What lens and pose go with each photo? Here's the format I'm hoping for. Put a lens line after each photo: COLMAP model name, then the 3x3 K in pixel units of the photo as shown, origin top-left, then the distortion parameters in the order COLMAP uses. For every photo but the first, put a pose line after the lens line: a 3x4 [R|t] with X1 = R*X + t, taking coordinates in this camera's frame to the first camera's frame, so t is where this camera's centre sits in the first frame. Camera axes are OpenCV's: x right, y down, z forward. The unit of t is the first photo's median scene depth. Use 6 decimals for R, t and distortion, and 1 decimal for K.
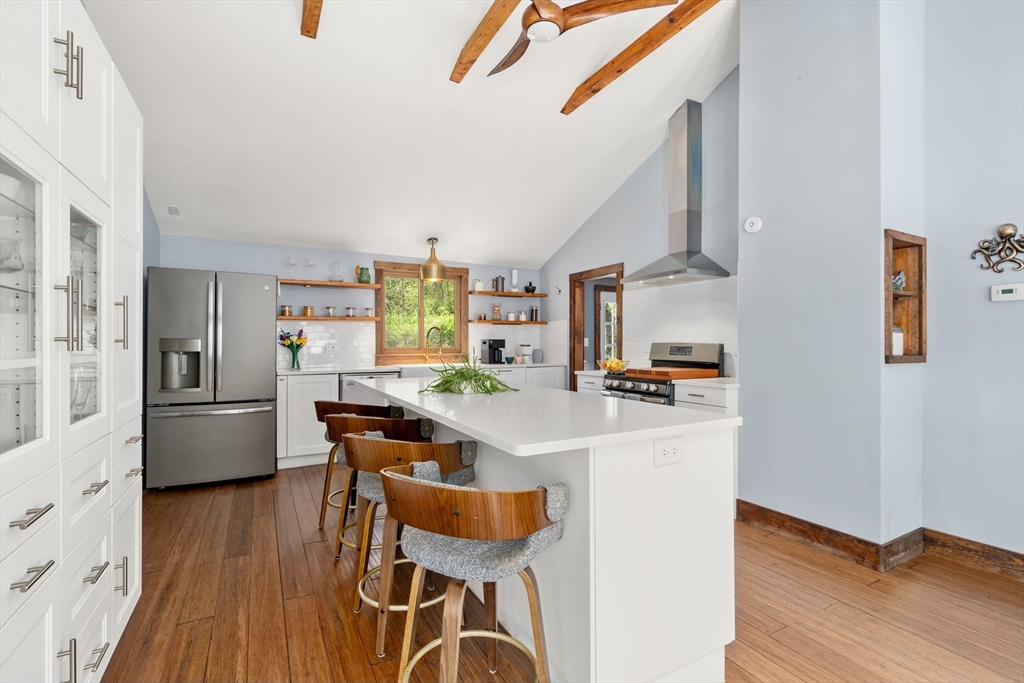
lens RADIAL K [[467.0, 0, 511.0], [0, 467.0, 346.6], [0, 0, 1]] dist [0.000102, 0.000300]
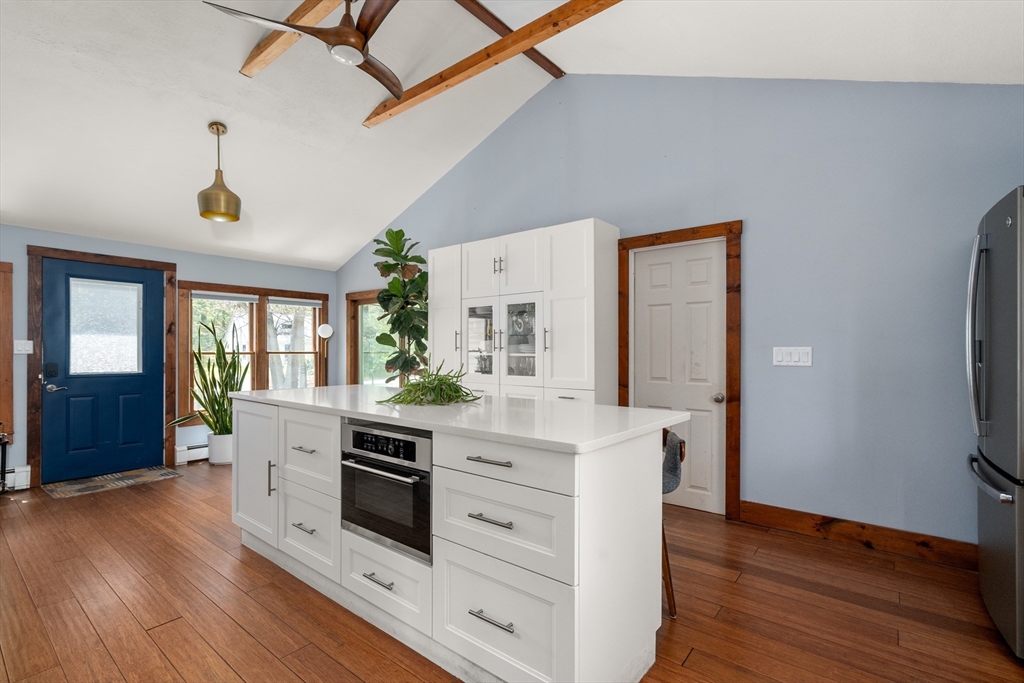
lens RADIAL K [[474.6, 0, 506.8], [0, 474.6, 351.3], [0, 0, 1]] dist [0.001723, 0.000667]
pose [[-0.927585, 0.002089, -0.373606, 0.058088], [-0.002724, 0.999920, 0.012354, -0.005887], [0.373601, 0.012477, -0.927505, 0.873804]]
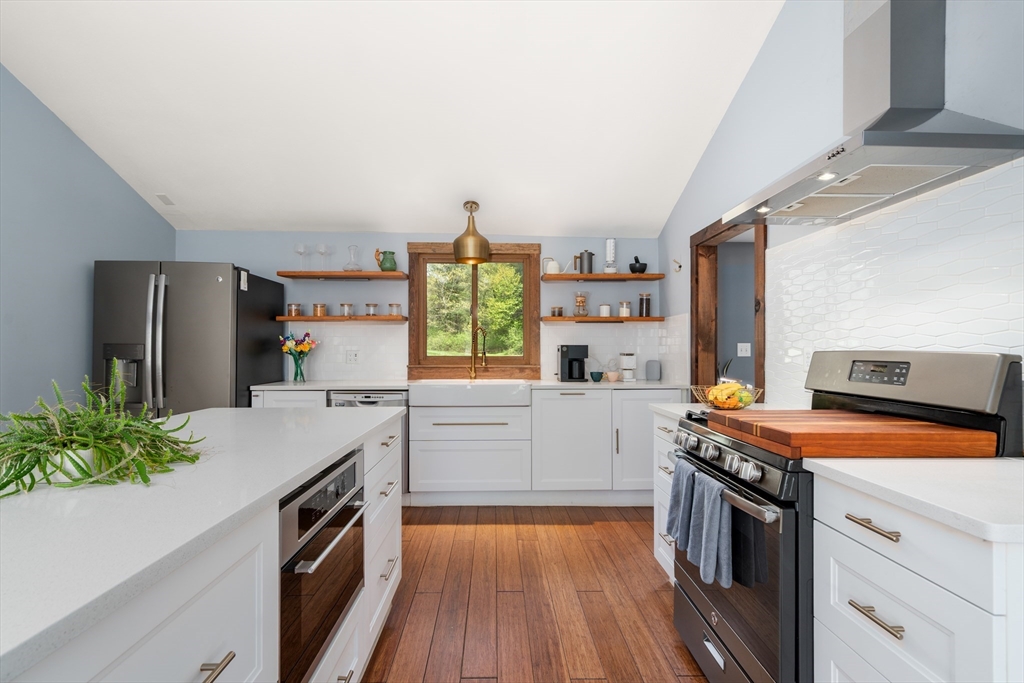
lens RADIAL K [[467.0, 0, 511.0], [0, 467.0, 346.6], [0, 0, 1]] dist [0.000102, 0.000300]
pose [[0.893240, -0.000434, -0.449580, 0.189772], [-0.006862, 0.999870, -0.014600, -0.002760], [0.449528, 0.016127, 0.893121, 0.367091]]
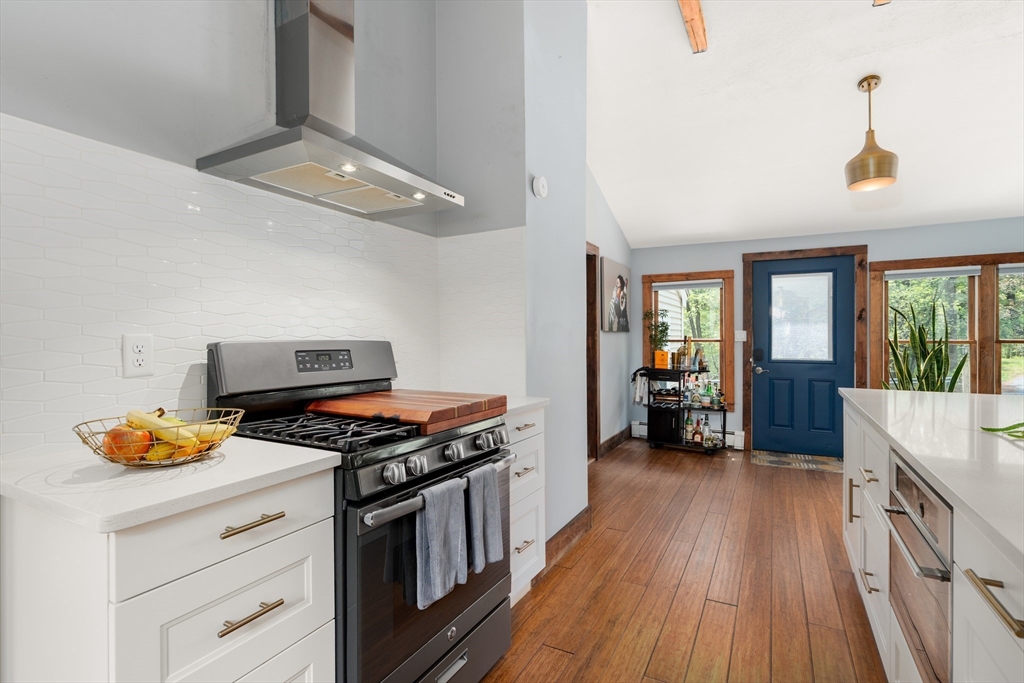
lens RADIAL K [[481.6, 0, 514.5], [0, 481.6, 336.5], [0, 0, 1]] dist [-0.000430, 0.000124]
pose [[-0.542233, 0.004355, 0.840217, -0.067837], [0.012014, 0.999925, 0.002571, -0.007758], [-0.840142, 0.011489, -0.542244, 0.786947]]
